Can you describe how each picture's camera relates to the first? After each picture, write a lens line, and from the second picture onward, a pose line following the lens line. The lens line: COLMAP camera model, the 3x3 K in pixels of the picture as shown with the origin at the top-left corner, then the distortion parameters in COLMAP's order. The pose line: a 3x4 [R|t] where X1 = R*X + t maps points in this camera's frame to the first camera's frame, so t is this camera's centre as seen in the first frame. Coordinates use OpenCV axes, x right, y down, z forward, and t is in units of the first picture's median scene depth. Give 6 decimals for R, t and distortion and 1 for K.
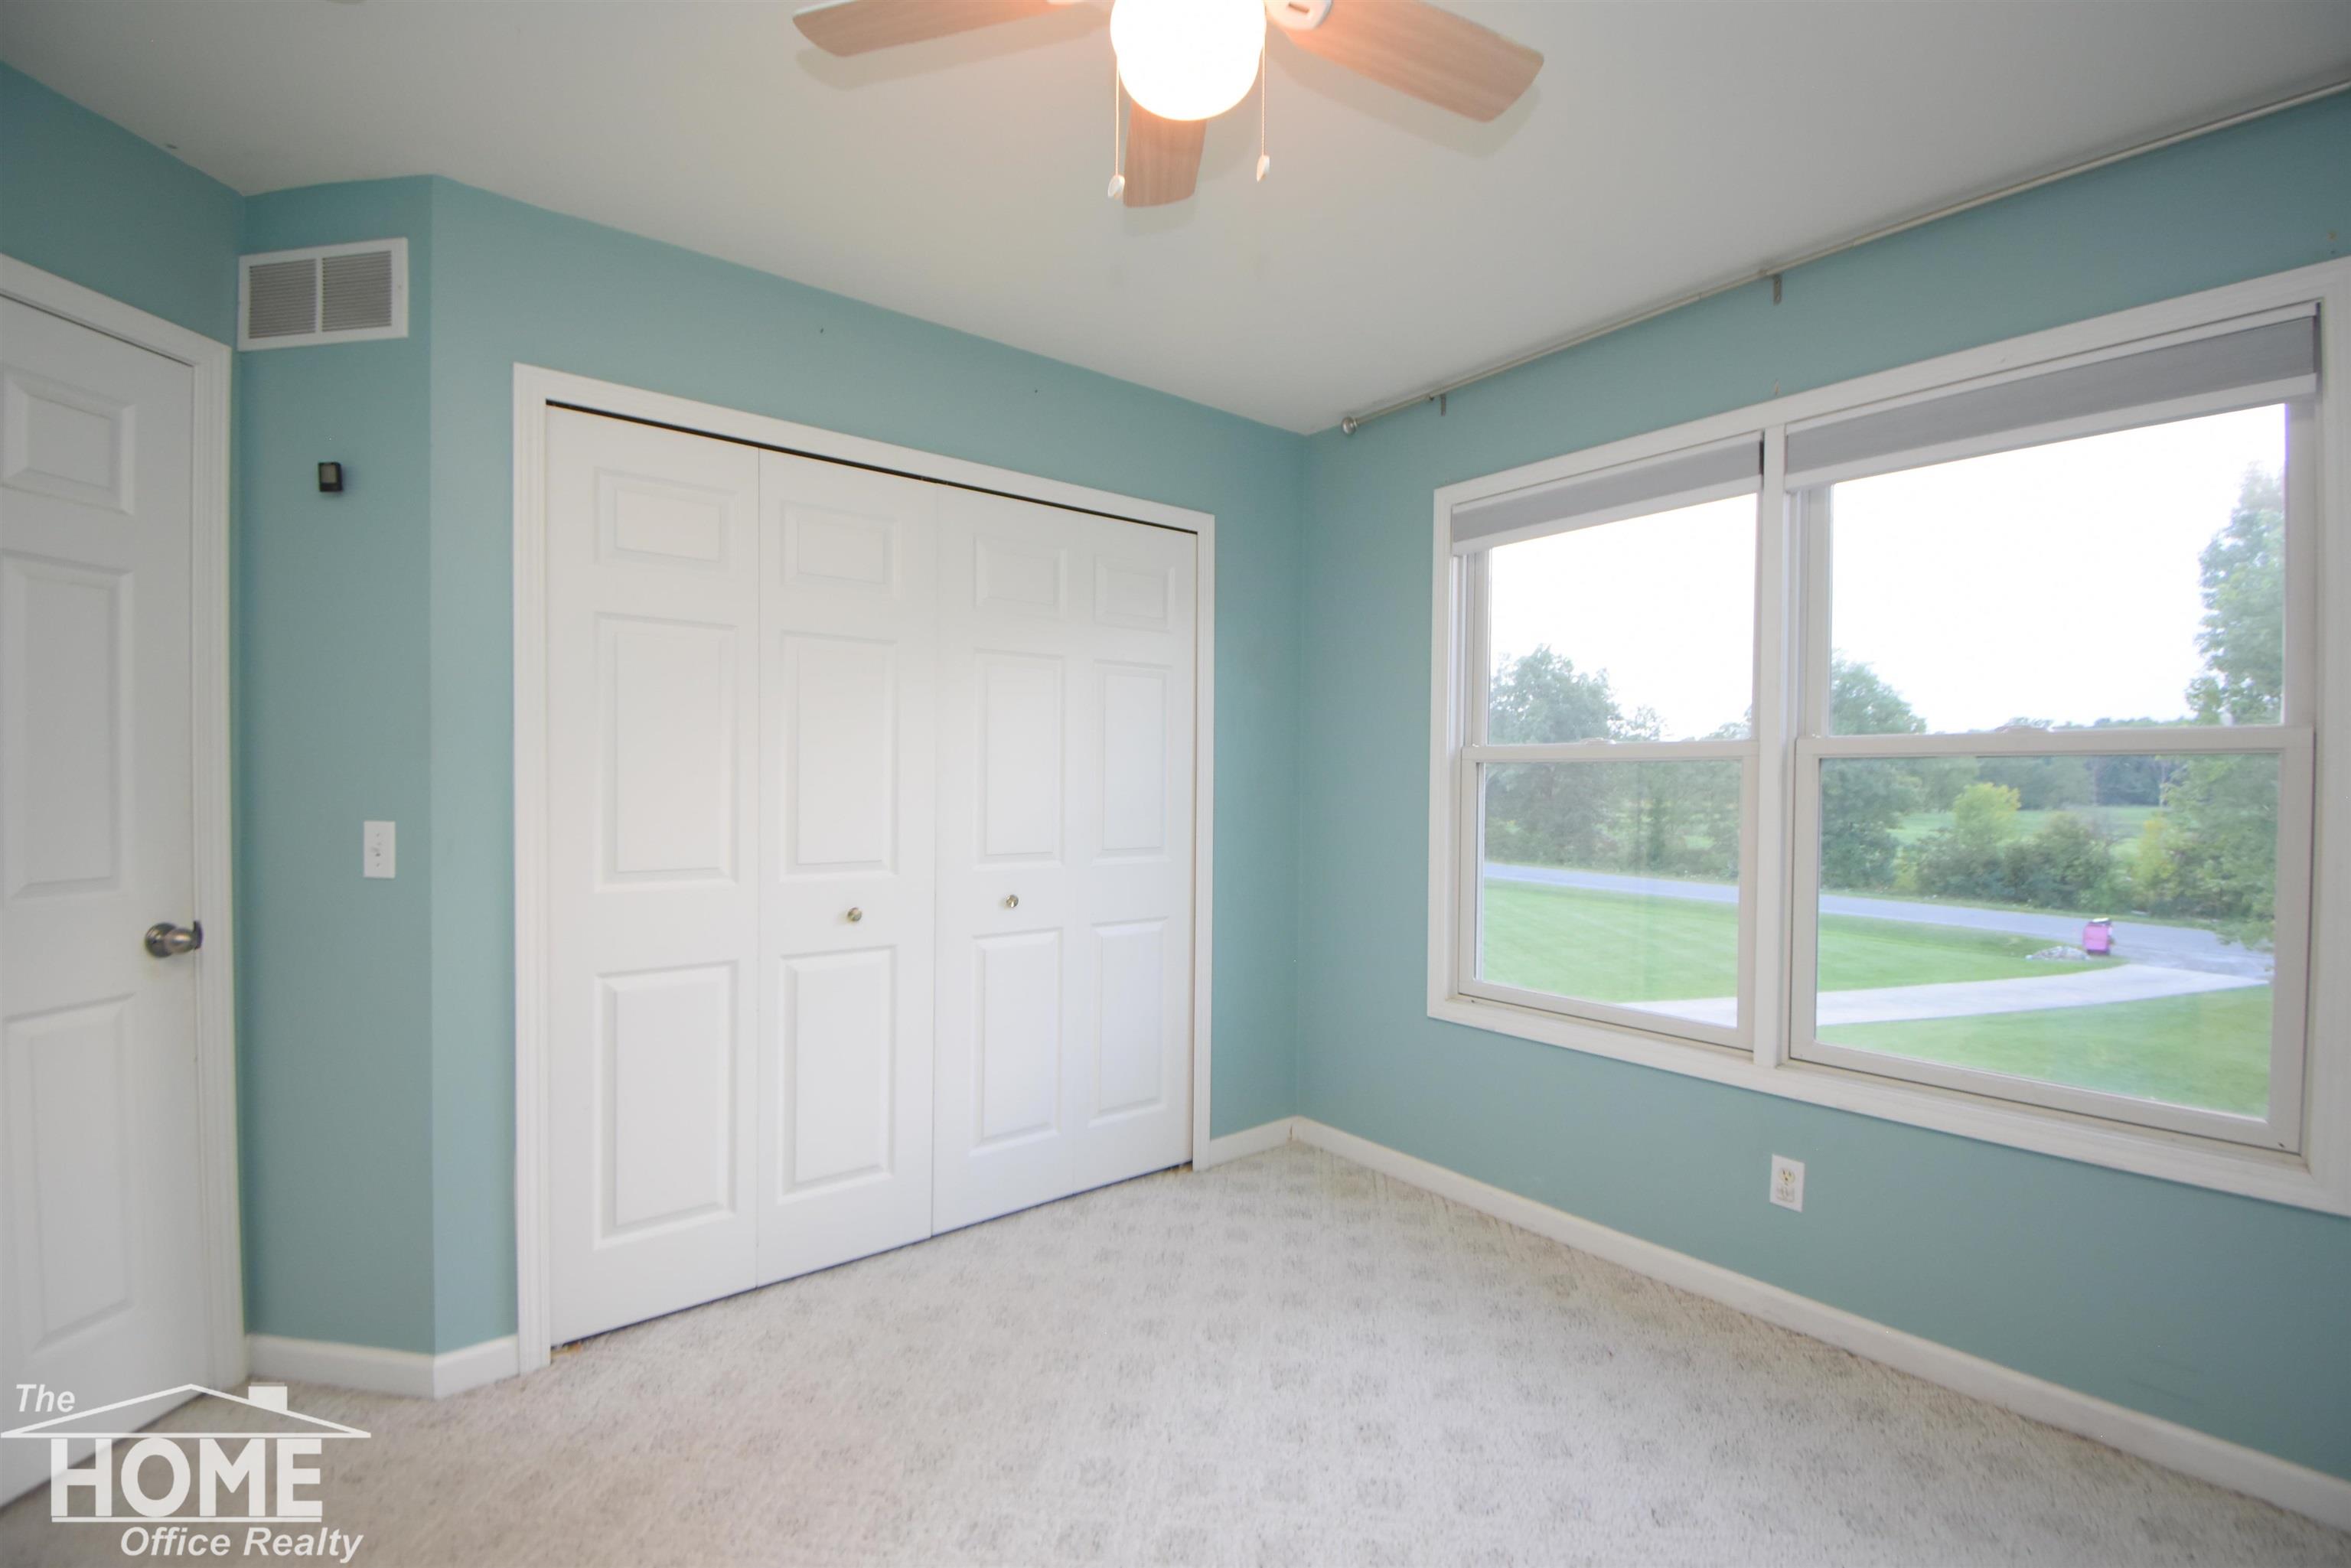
lens RADIAL K [[1046.4, 0, 1179.0], [0, 1046.4, 782.4], [0, 0, 1]] dist [0.004109, -0.000302]
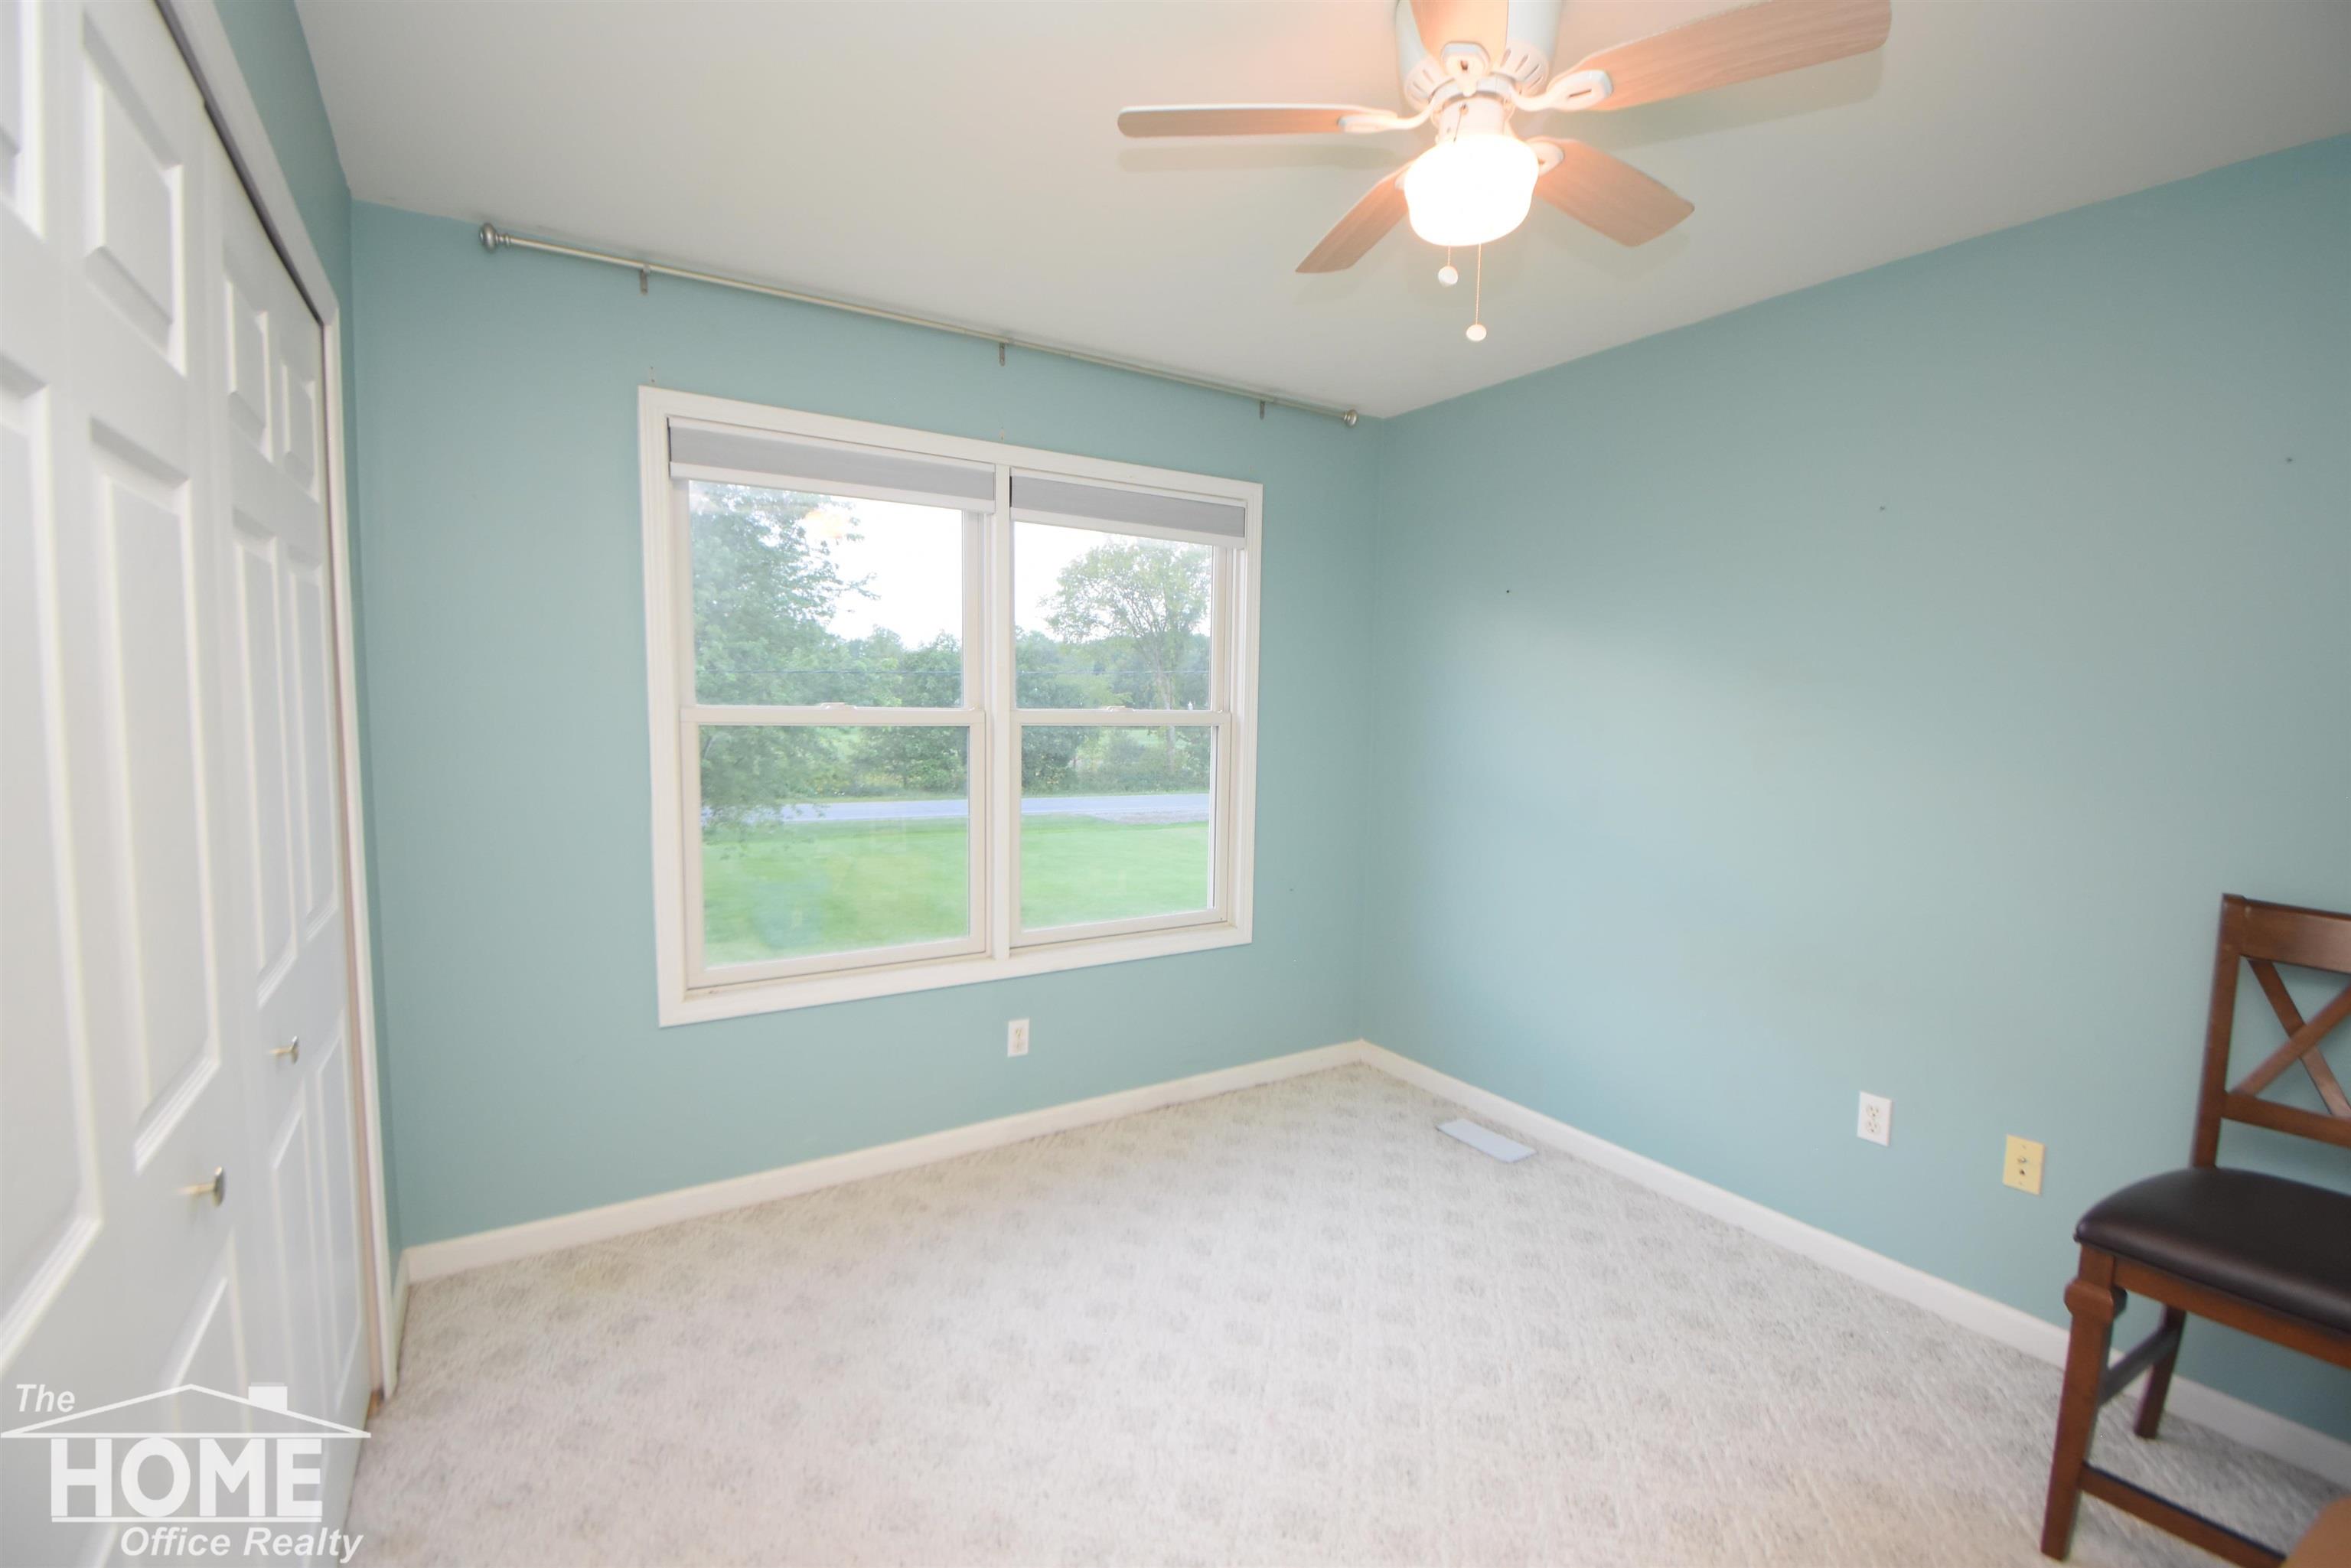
lens RADIAL K [[1046.4, 0, 1176.3], [0, 1046.4, 781.8], [0, 0, 1]] dist [0.004109, -0.000302]
pose [[0.093092, -0.085773, 0.991956, -0.674626], [-0.018782, 0.995954, 0.087882, -0.069136], [-0.995480, -0.026812, 0.091105, 0.635153]]
